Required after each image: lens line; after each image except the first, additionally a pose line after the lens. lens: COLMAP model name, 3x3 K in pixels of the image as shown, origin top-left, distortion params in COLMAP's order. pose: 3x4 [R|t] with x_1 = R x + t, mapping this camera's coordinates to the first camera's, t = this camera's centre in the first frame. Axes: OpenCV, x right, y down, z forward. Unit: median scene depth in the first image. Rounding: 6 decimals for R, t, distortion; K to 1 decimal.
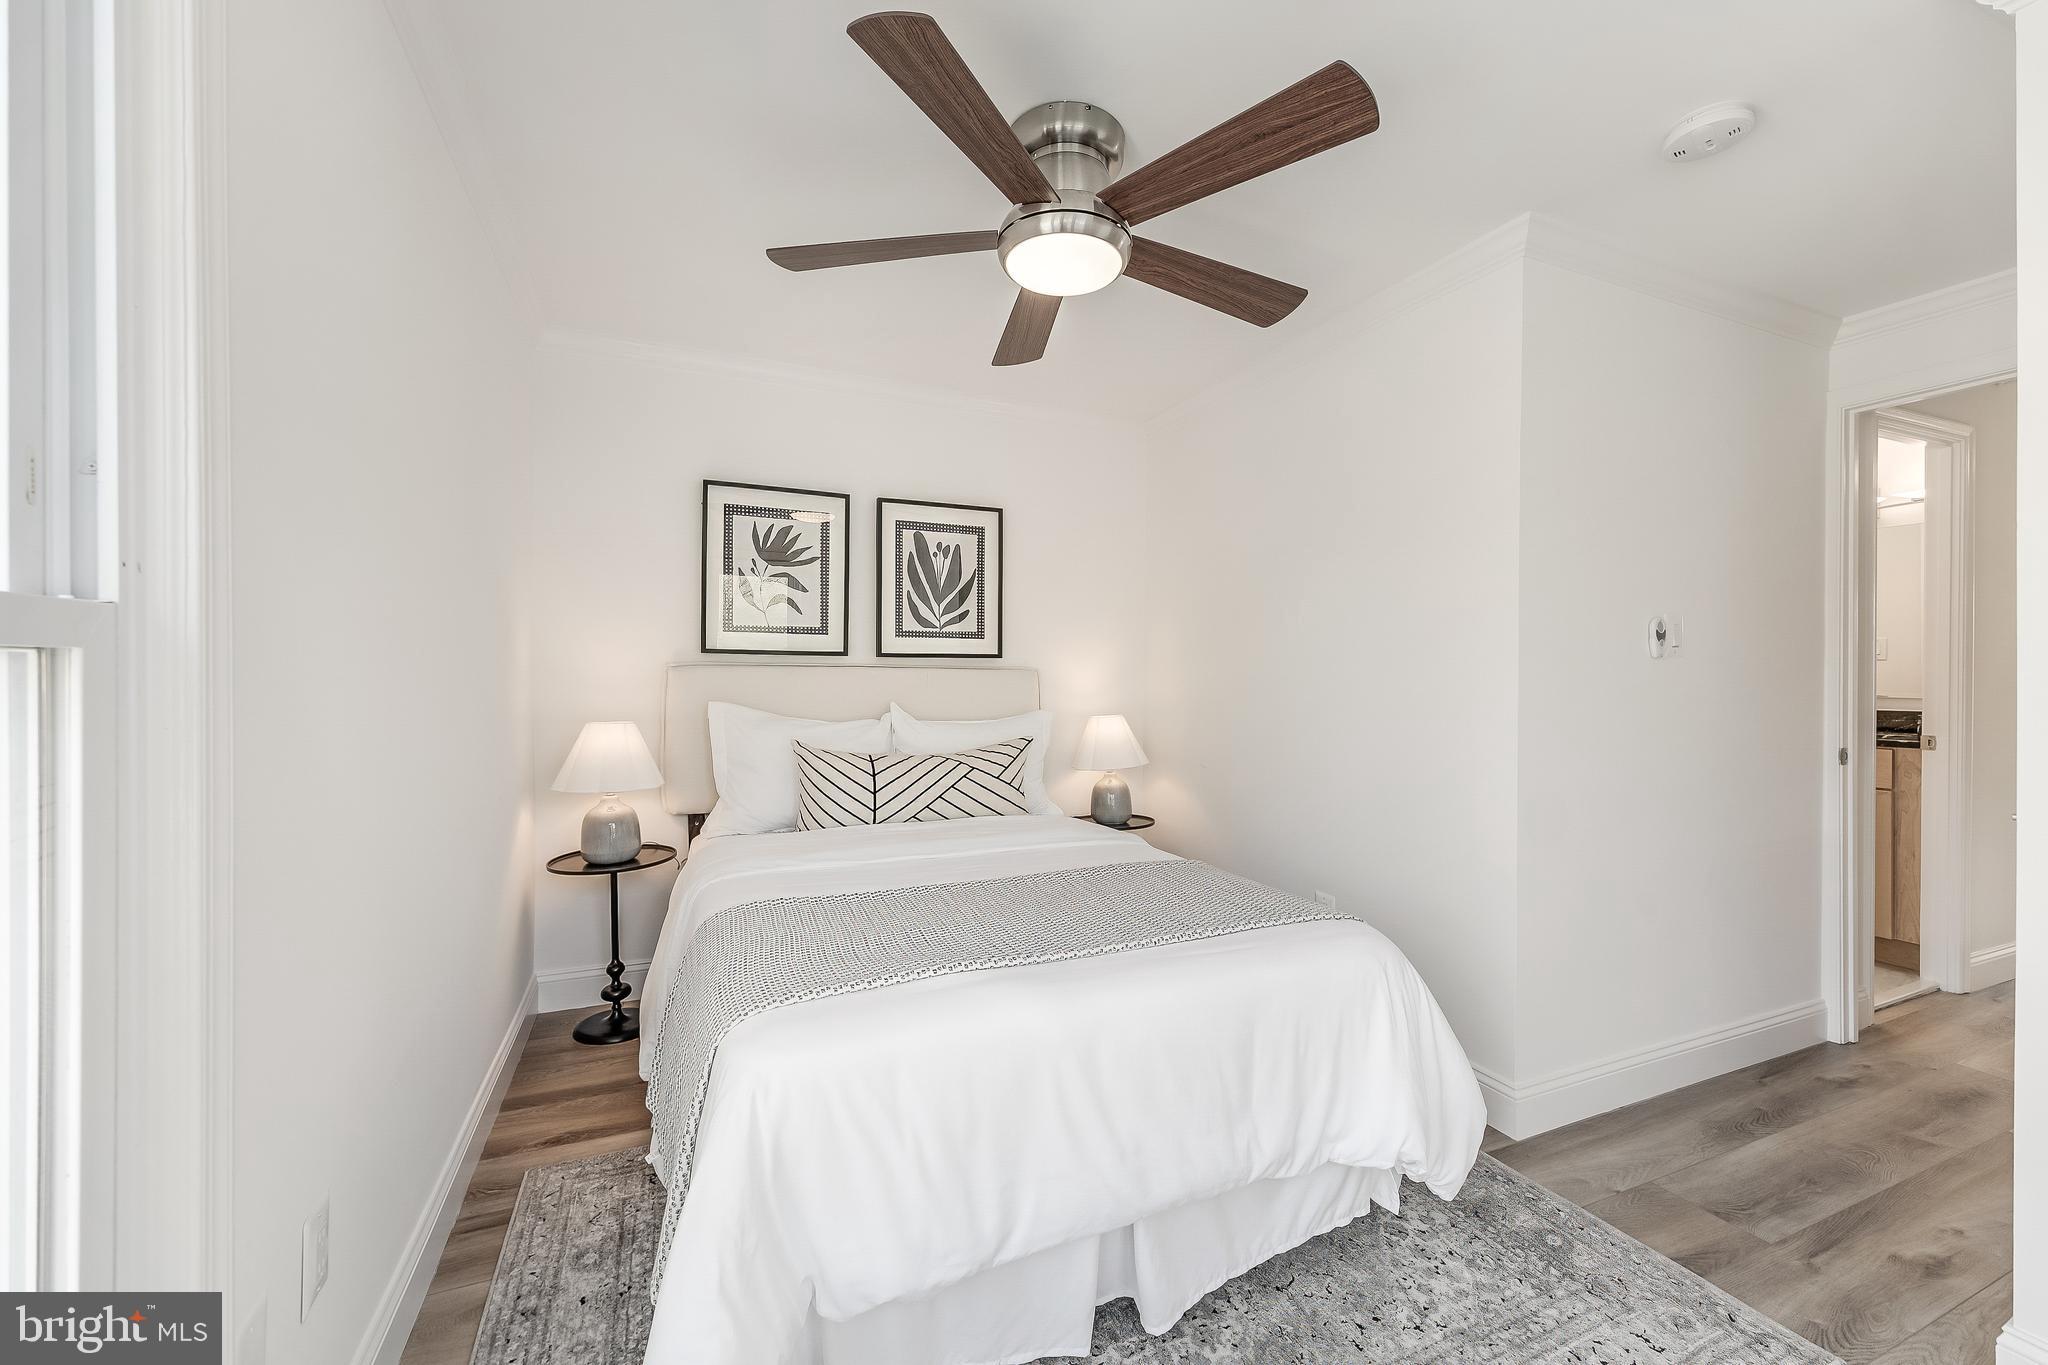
lens RADIAL K [[815.9, 0, 1030.6], [0, 815.9, 684.5], [0, 0, 1]] dist [0.015950, -0.000143]
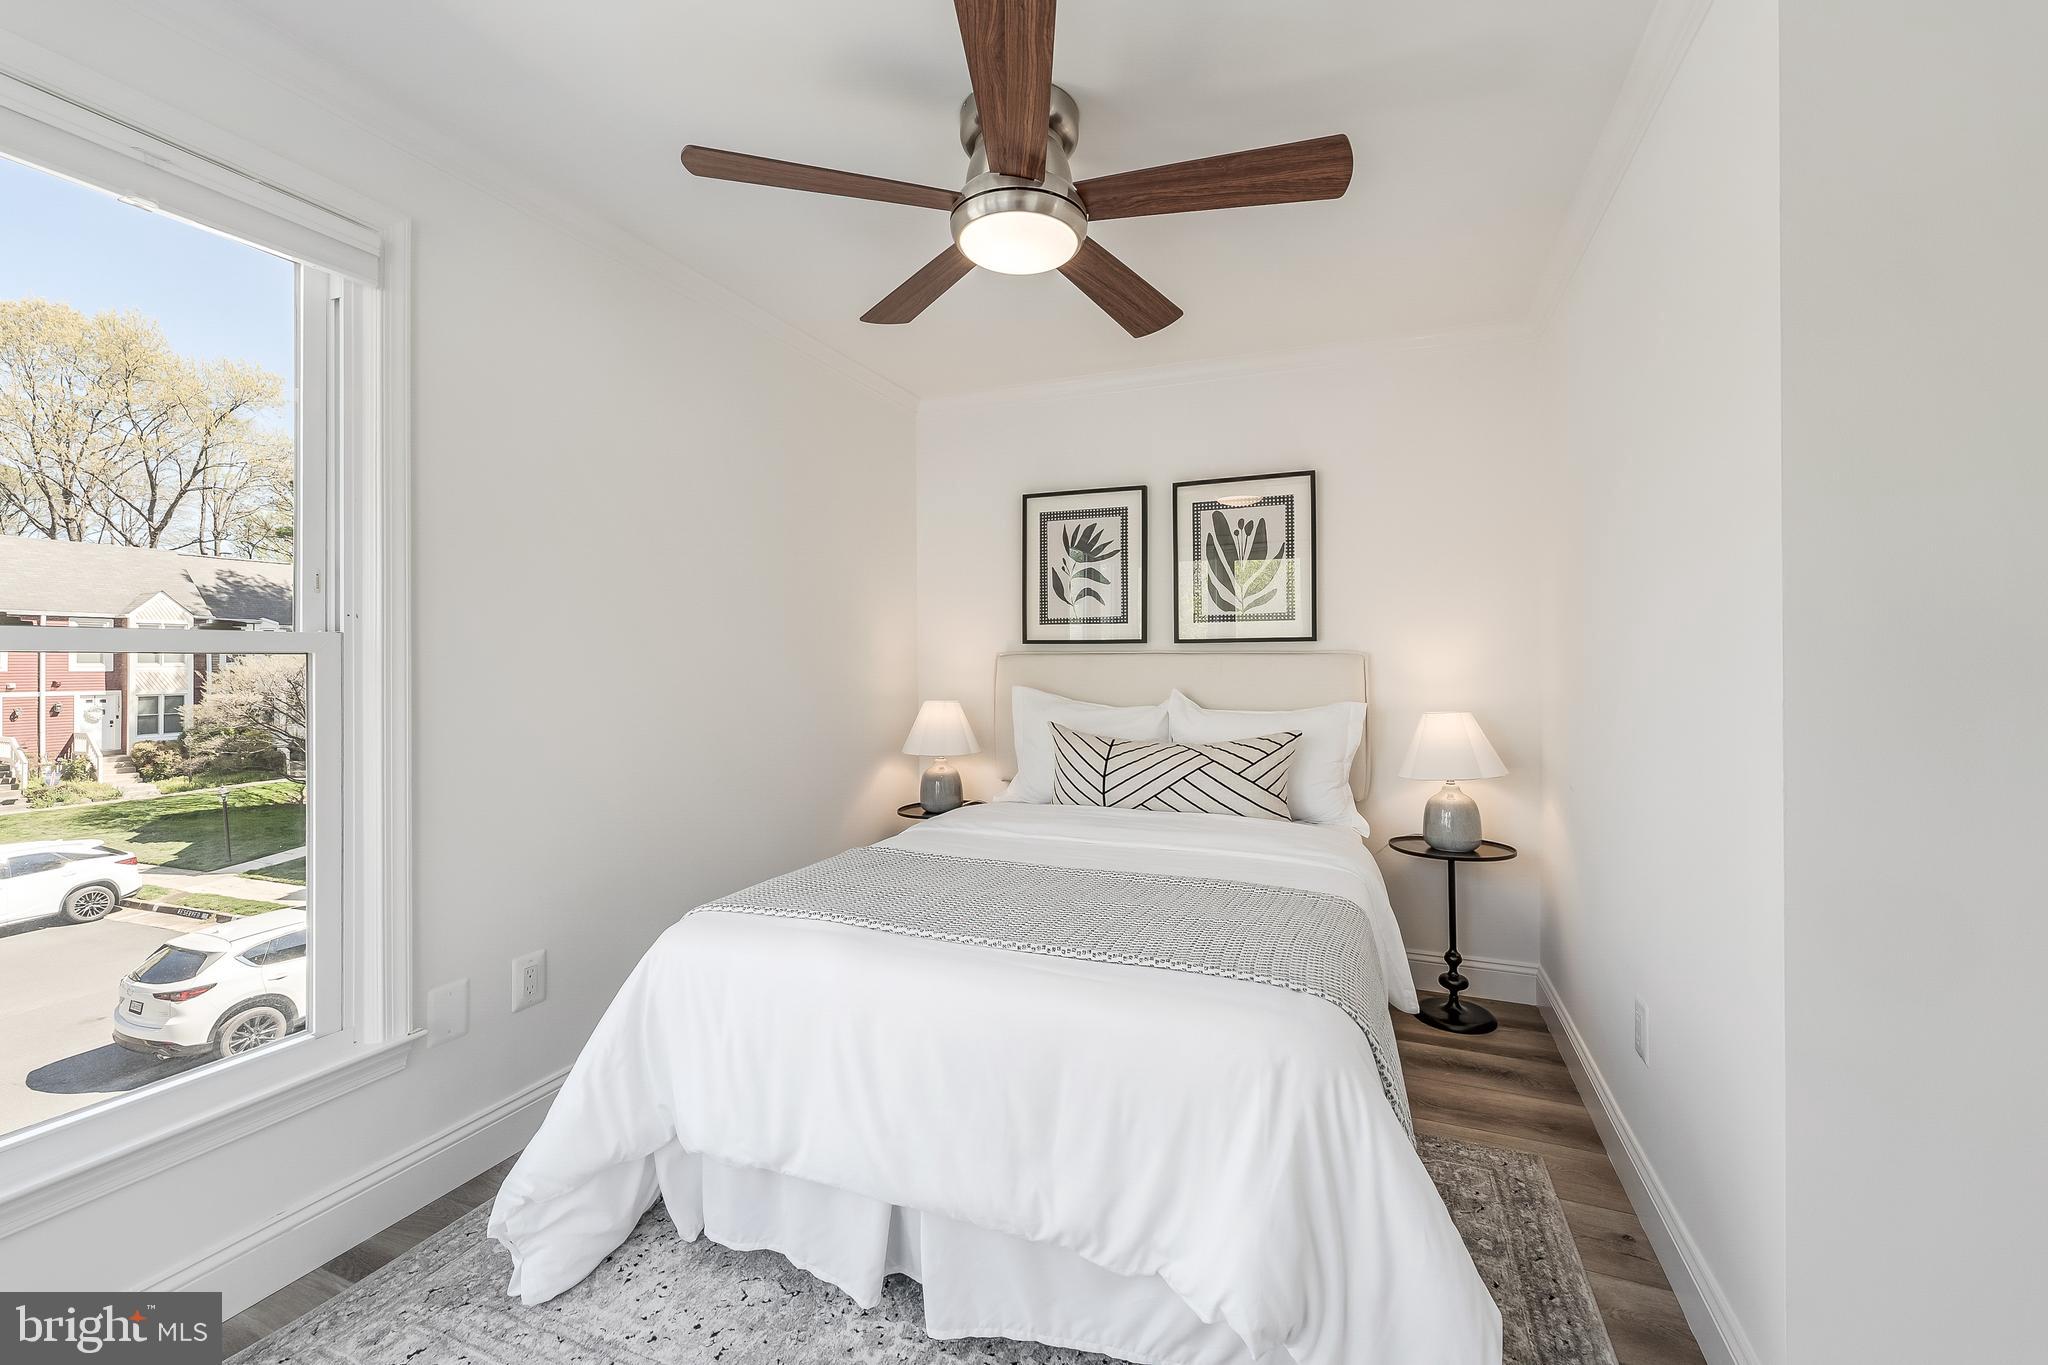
lens RADIAL K [[825.3, 0, 1026.3], [0, 825.3, 666.9], [0, 0, 1]] dist [0.003607, -0.000415]
pose [[0.696054, -0.004190, -0.717977, 0.432182], [-0.001126, 0.999975, -0.006928, 0.002088], [0.717988, 0.005631, 0.696032, 0.182598]]
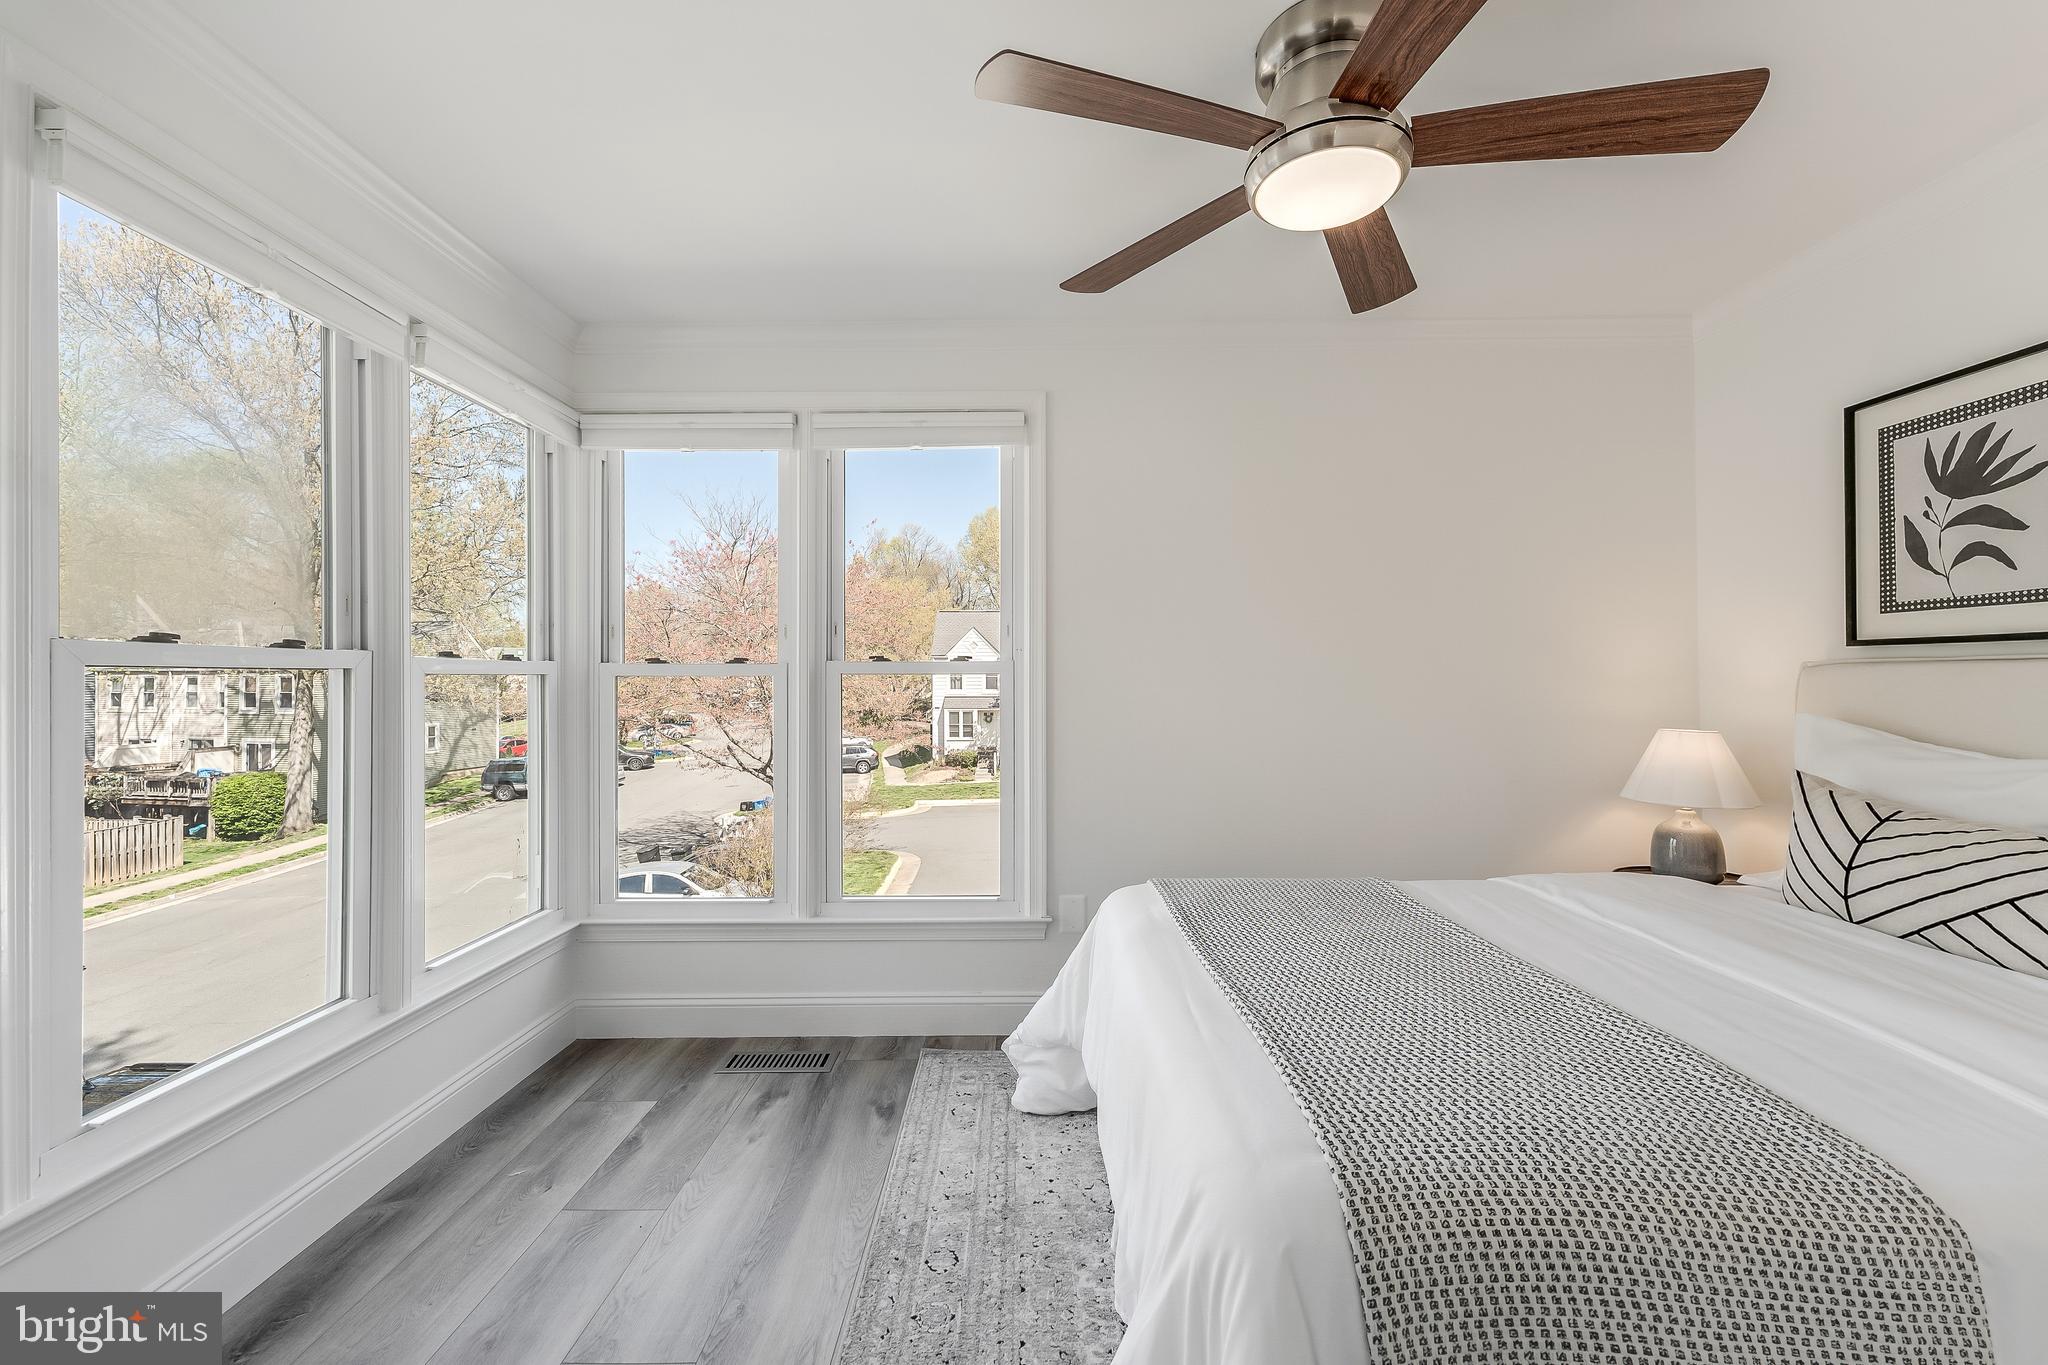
lens RADIAL K [[816.1, 0, 1034.5], [0, 816.1, 679.2], [0, 0, 1]] dist [-0.000595, -0.000115]
pose [[-0.392197, -0.007802, -0.919848, 0.533231], [-0.010067, 0.999941, -0.004189, 0.000805], [0.919826, 0.007617, -0.392252, 0.604934]]
